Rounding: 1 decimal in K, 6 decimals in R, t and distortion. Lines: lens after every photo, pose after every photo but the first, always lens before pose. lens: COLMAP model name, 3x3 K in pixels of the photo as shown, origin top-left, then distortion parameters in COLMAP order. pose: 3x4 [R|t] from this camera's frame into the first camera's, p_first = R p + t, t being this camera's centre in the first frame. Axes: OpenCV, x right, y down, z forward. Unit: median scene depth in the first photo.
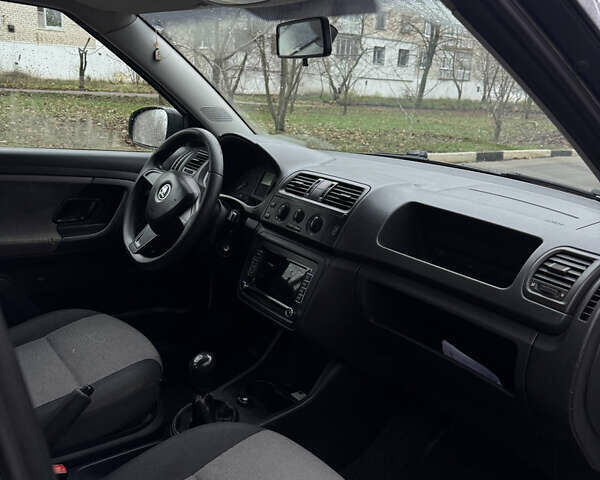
lens RADIAL K [[557.2, 0, 294.3], [0, 557.2, 224.6], [0, 0, 1]] dist [0.148881, -0.319592]
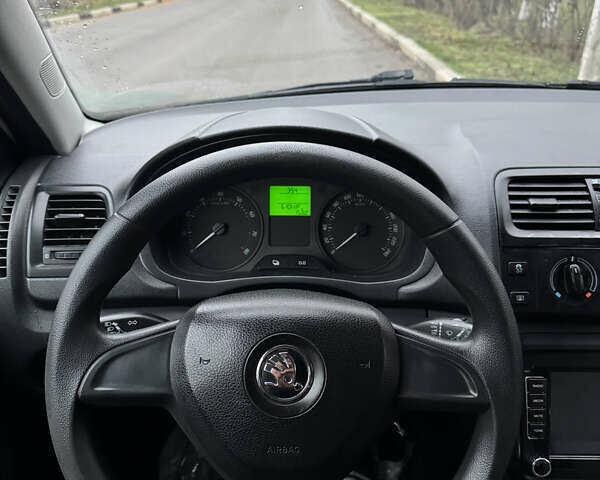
lens RADIAL K [[557.2, 0, 294.3], [0, 557.2, 224.6], [0, 0, 1]] dist [0.148881, -0.319592]
pose [[0.593951, -0.382464, 0.707773, -0.411971], [0.219775, 0.923440, 0.314574, -0.227991], [-0.773900, -0.031291, 0.632534, 0.800725]]
